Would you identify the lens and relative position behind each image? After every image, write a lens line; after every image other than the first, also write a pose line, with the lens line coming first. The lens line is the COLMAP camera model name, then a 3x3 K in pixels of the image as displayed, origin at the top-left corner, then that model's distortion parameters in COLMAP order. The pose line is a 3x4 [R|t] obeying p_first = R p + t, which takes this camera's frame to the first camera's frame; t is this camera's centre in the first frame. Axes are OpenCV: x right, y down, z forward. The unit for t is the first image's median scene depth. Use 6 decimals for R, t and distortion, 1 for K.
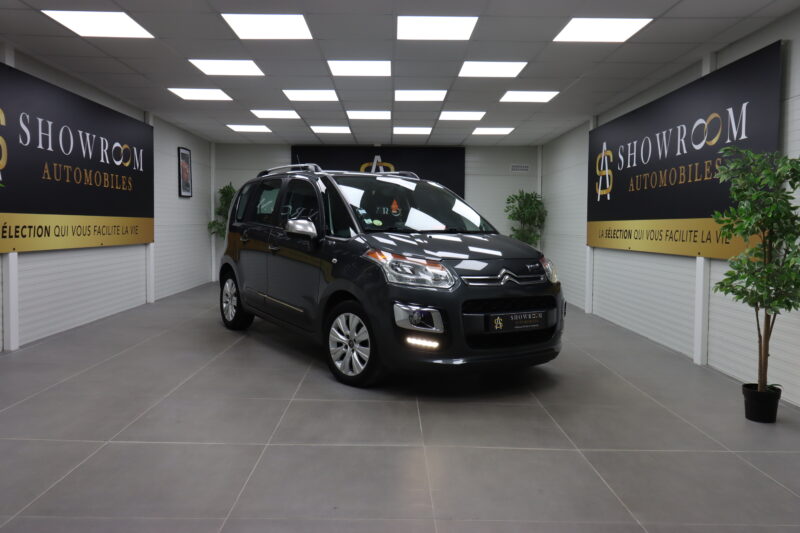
lens RADIAL K [[641.9, 0, 399.8], [0, 641.9, 258.4], [0, 0, 1]] dist [0.011373, -0.006349]
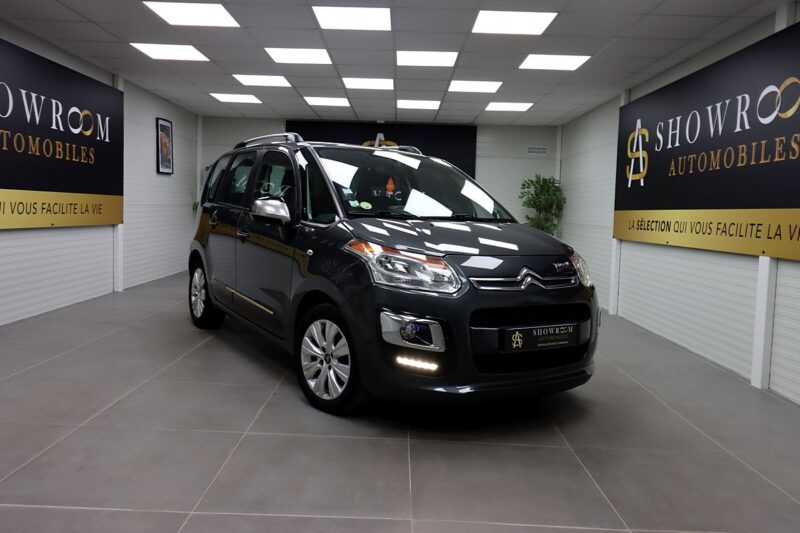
lens RADIAL K [[641.9, 0, 399.8], [0, 641.9, 258.4], [0, 0, 1]] dist [0.011373, -0.006349]
pose [[0.999681, 0.022324, -0.011788, 0.013424], [-0.022058, 0.999510, 0.022203, -0.006510], [0.012278, -0.021936, 0.999684, 0.152186]]
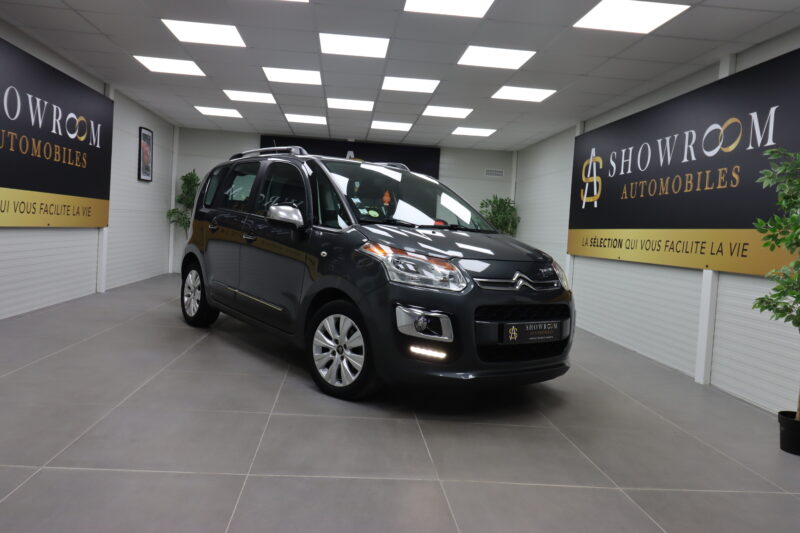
lens RADIAL K [[620.6, 0, 400.3], [0, 620.6, 258.4], [0, 0, 1]] dist [0.007019, 0.002142]
pose [[0.995542, 0.048828, 0.080700, -0.047635], [-0.048415, 0.998802, -0.007075, 0.007738], [-0.080948, 0.003136, 0.996713, 0.106855]]
